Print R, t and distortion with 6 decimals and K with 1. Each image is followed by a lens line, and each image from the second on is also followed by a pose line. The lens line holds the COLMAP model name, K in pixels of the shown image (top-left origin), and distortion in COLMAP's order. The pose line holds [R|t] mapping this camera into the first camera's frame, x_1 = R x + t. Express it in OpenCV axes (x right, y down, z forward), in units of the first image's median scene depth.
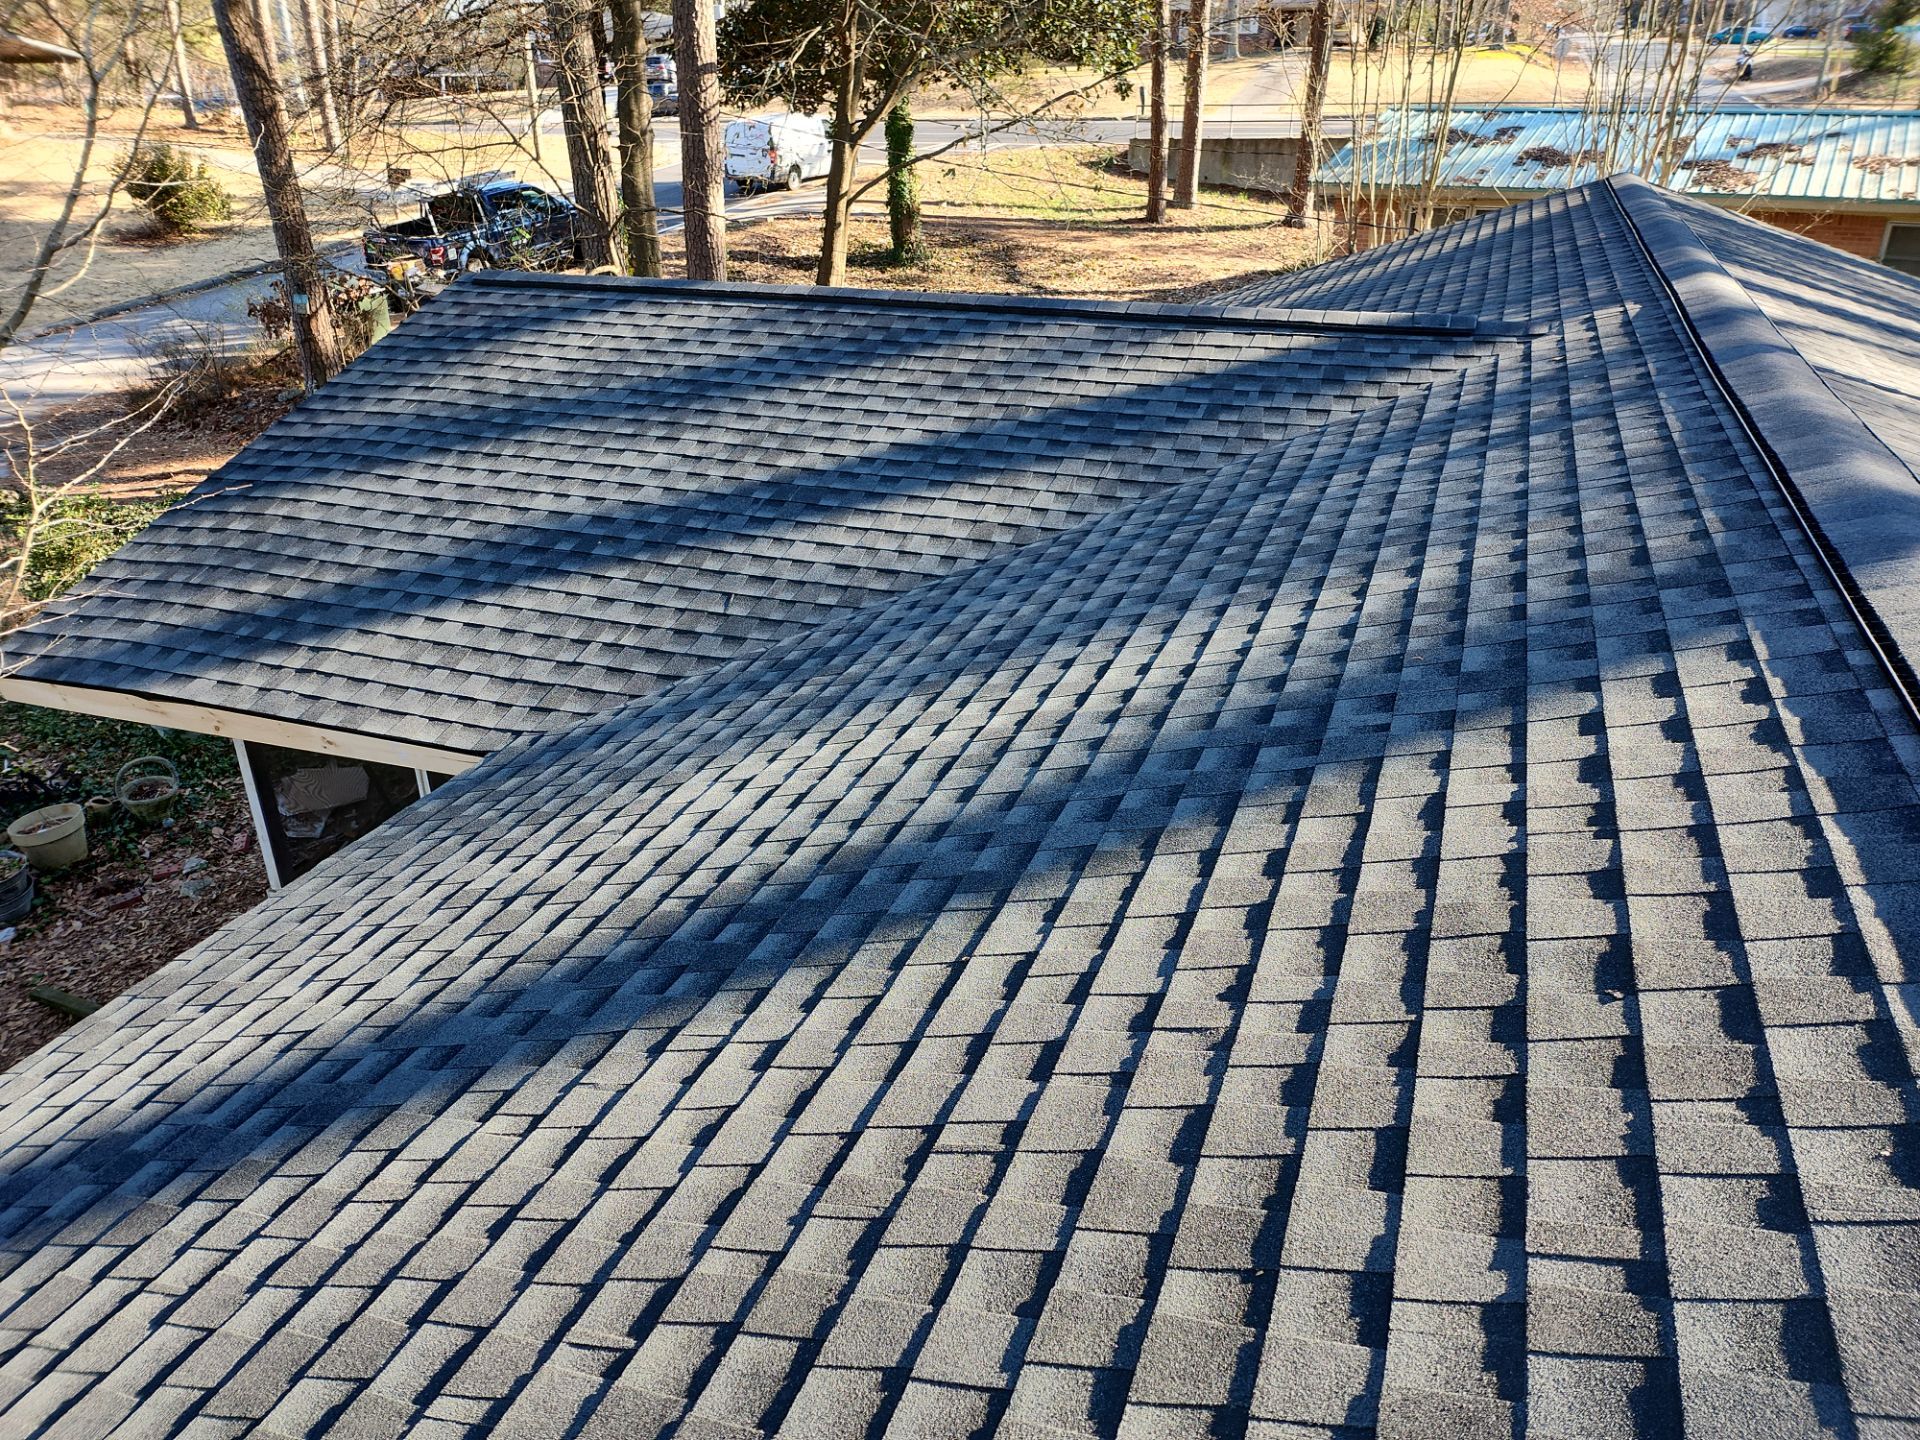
lens RADIAL K [[1354.5, 0, 962.4], [0, 1354.5, 717.9], [0, 0, 1]] dist [0.082676, -0.081312]
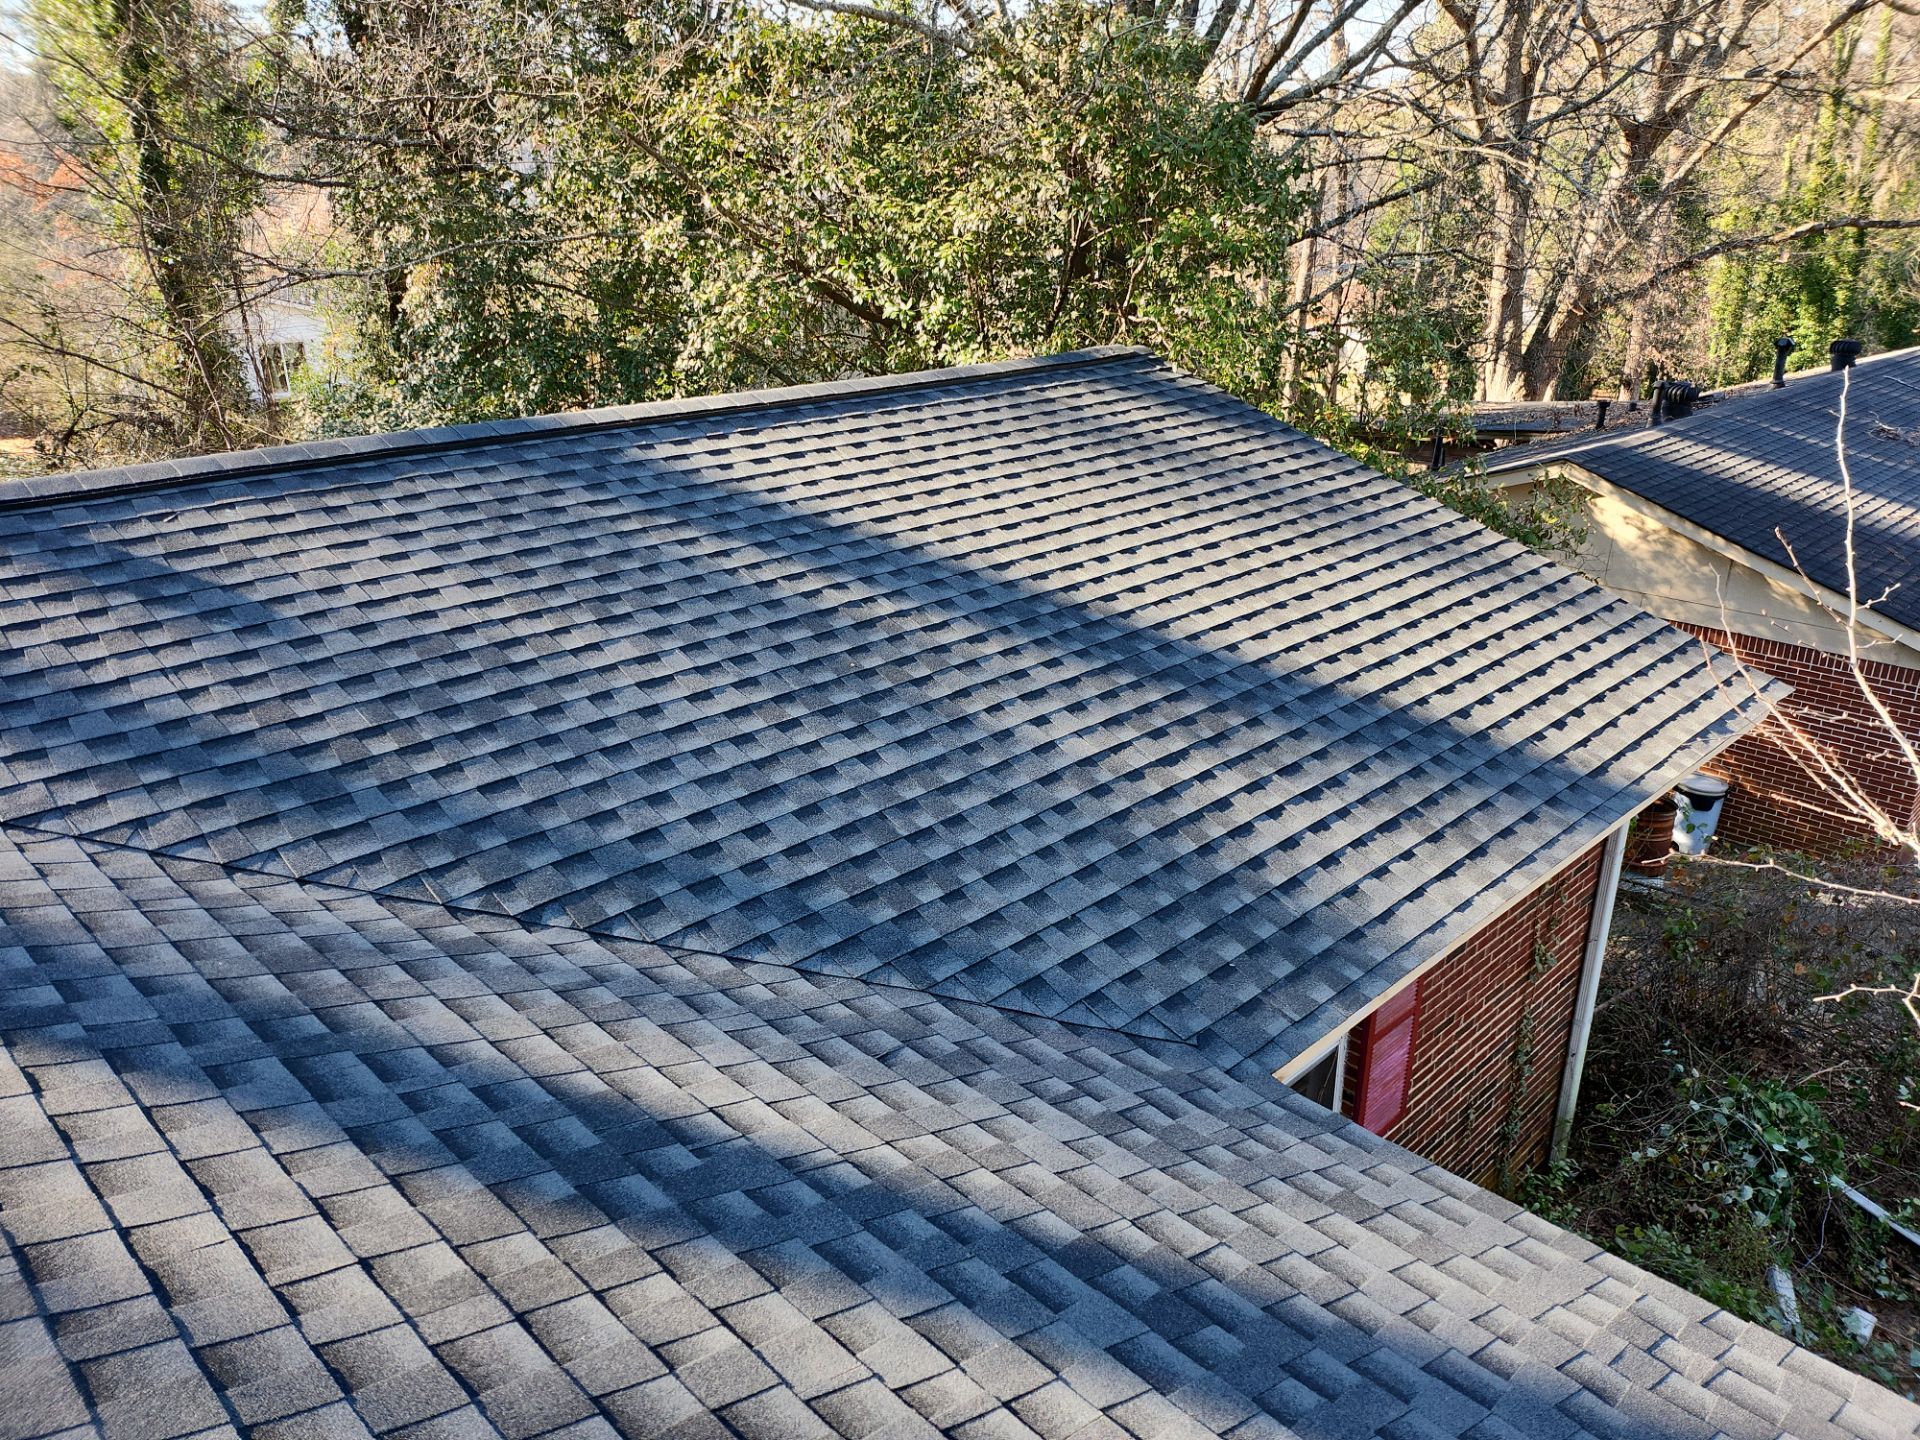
lens RADIAL K [[1354.5, 0, 962.4], [0, 1354.5, 717.9], [0, 0, 1]] dist [0.082676, -0.081312]
pose [[-0.908000, -0.147635, 0.392096, -0.825379], [0.184747, 0.698872, 0.690975, -1.192611], [-0.376037, 0.699844, -0.607301, 2.460502]]
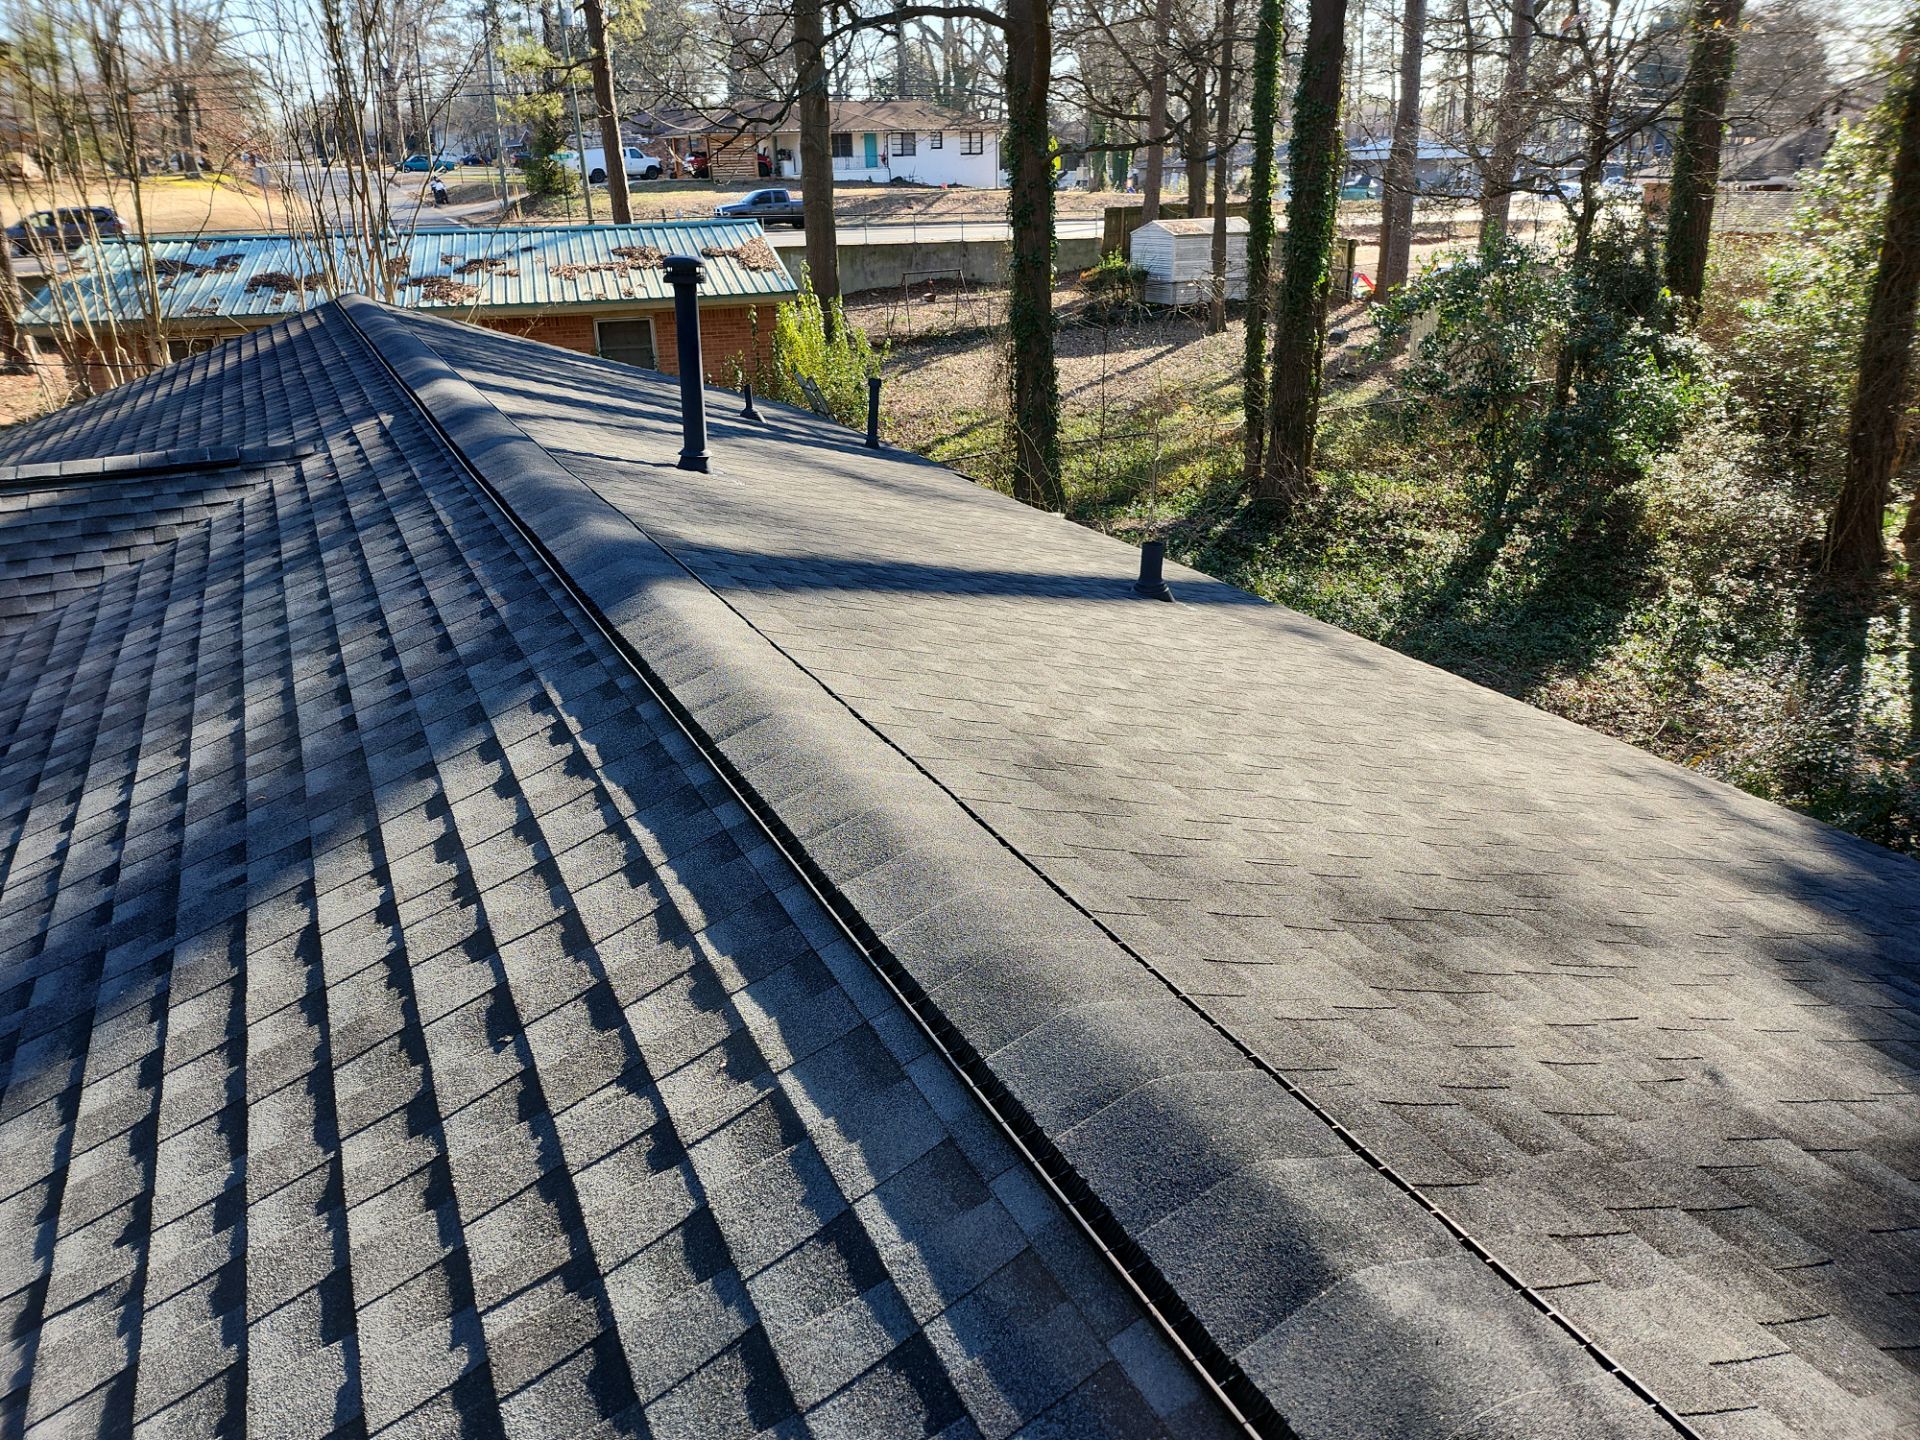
lens RADIAL K [[1354.5, 0, 962.4], [0, 1354.5, 717.9], [0, 0, 1]] dist [0.082676, -0.081312]
pose [[0.687204, -0.282760, 0.669177, 0.048469], [0.333517, 0.941128, 0.055171, 0.015752], [-0.645381, 0.185268, 0.741052, -0.045977]]
